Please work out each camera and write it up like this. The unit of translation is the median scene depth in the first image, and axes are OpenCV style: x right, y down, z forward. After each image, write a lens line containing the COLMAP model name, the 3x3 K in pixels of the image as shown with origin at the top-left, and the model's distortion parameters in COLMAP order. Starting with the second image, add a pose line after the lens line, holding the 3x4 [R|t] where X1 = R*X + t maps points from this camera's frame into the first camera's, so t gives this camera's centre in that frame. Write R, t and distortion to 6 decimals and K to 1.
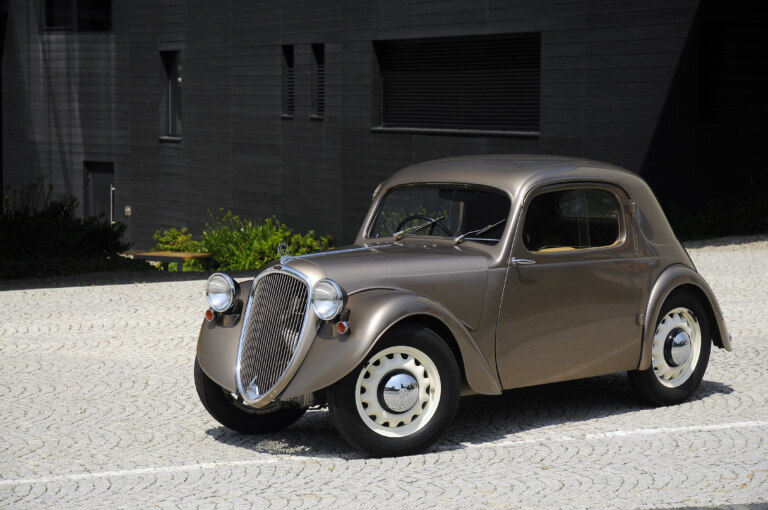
lens RADIAL K [[2179.2, 0, 379.8], [0, 2179.2, 254.6], [0, 0, 1]] dist [0.565470, 0.000000]
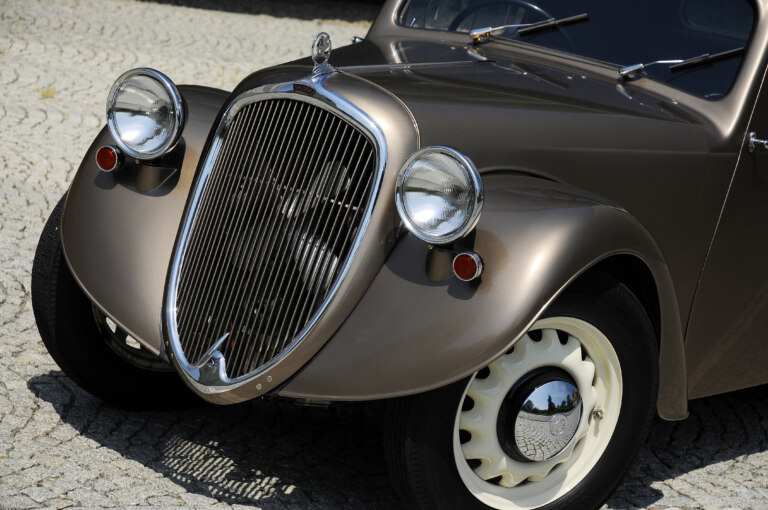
lens RADIAL K [[2179.2, 0, 384.0], [0, 2179.2, 255.7], [0, 0, 1]] dist [0.565470, 0.000000]
pose [[0.965449, 0.144463, 0.216884, -0.121830], [-0.171407, 0.978932, 0.110958, -0.012648], [-0.196285, -0.144300, 0.969871, 0.574284]]
